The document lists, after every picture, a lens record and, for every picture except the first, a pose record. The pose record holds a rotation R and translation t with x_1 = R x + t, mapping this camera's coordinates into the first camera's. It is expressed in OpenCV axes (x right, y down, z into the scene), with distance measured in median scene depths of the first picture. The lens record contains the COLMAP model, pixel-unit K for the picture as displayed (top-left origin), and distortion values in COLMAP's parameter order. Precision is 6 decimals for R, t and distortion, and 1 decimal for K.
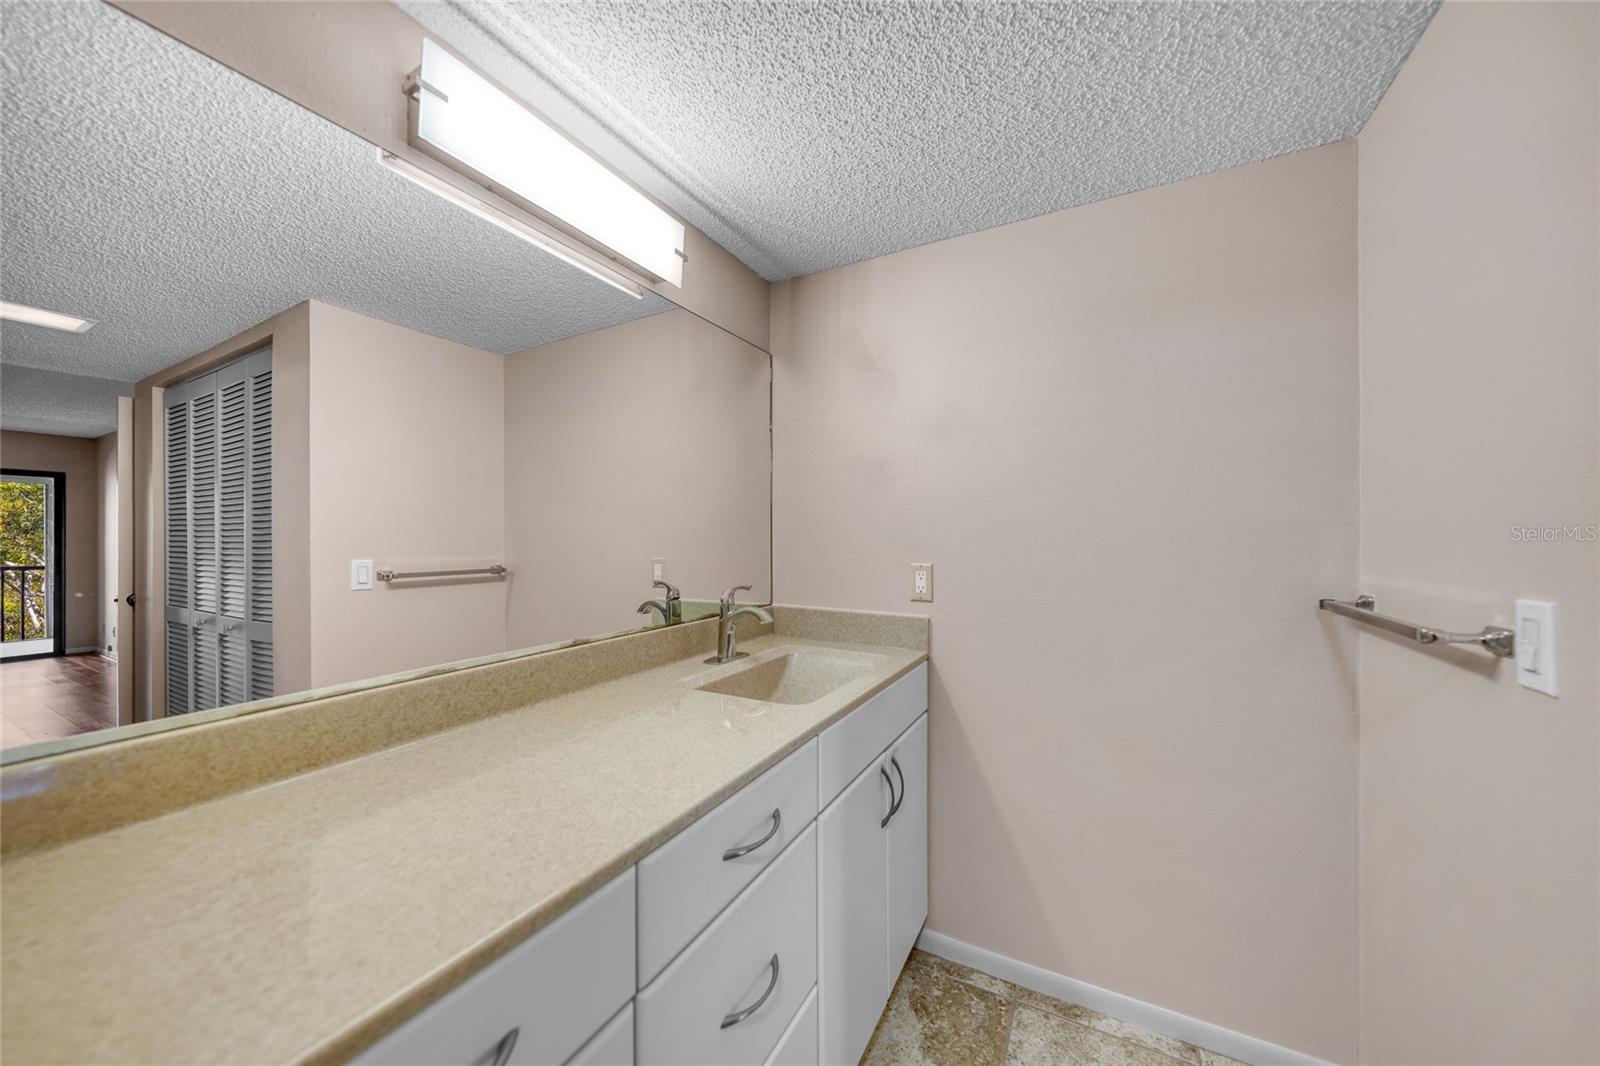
lens RADIAL K [[568.0, 0, 795.1], [0, 568.0, 542.4], [0, 0, 1]] dist [-0.012633, 0.004010]
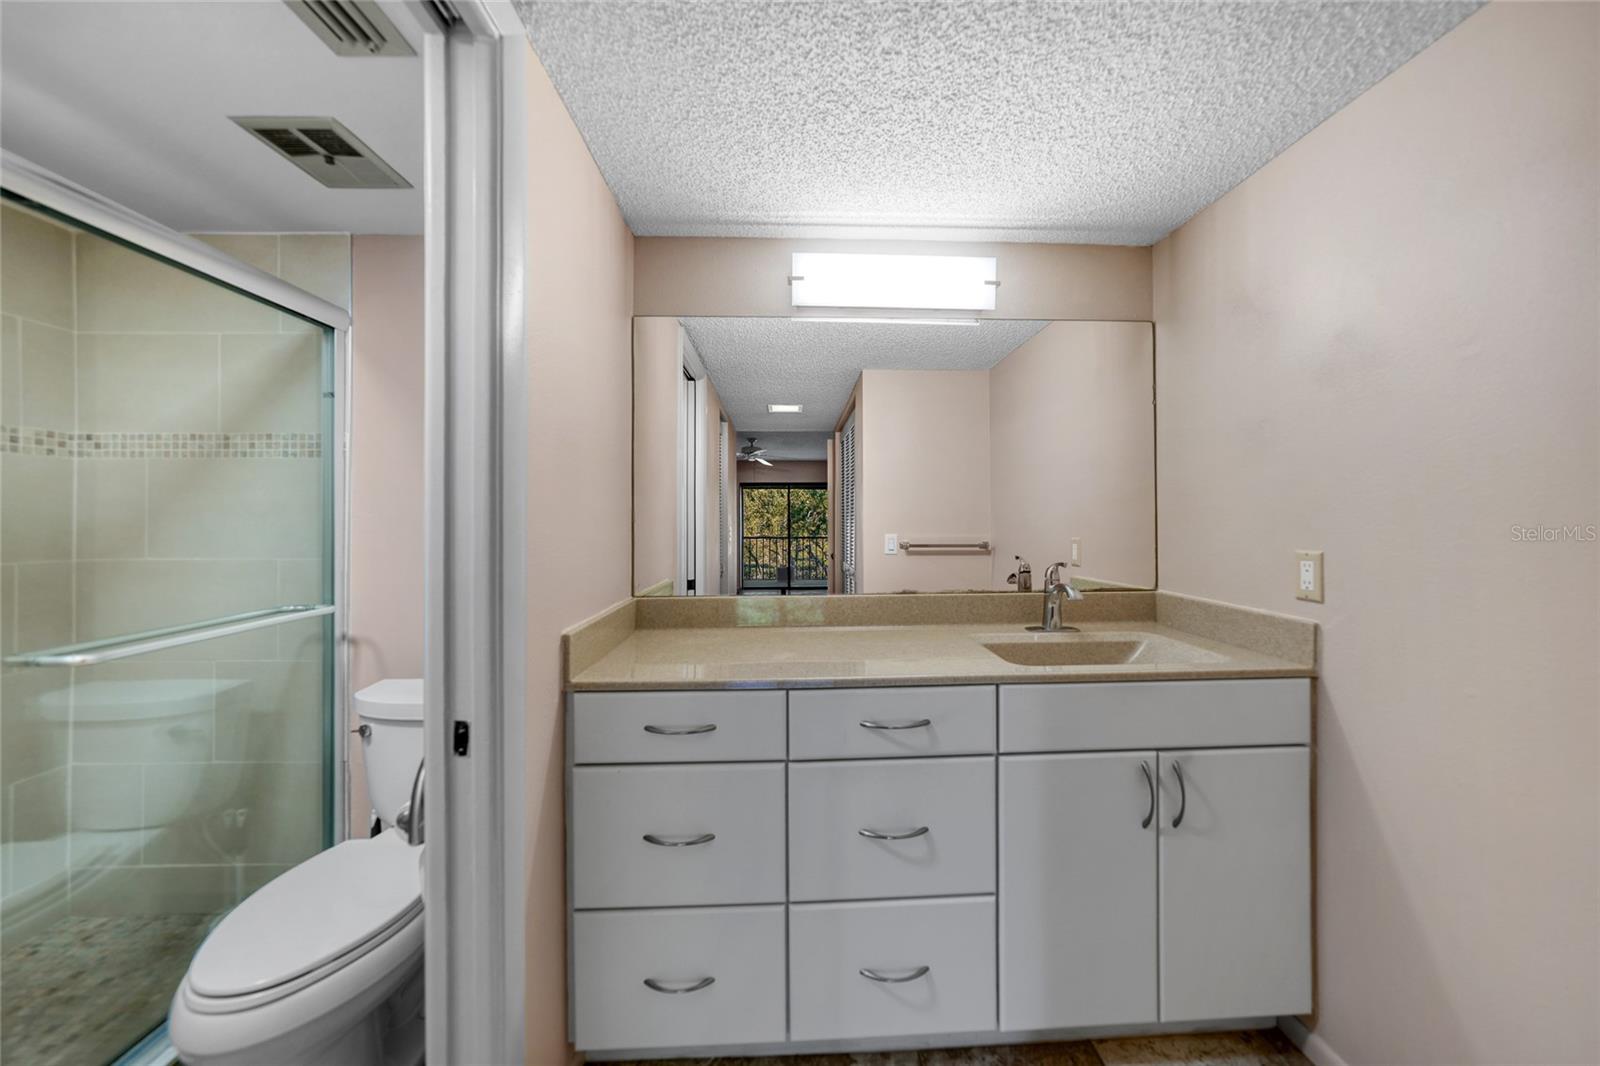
lens RADIAL K [[568.0, 0, 790.5], [0, 568.0, 518.4], [0, 0, 1]] dist [-0.012633, 0.004010]
pose [[0.508913, -0.003005, -0.860813, 0.517773], [-0.007773, 0.999937, -0.008087, 0.004844], [0.860783, 0.010807, 0.508858, 0.018360]]
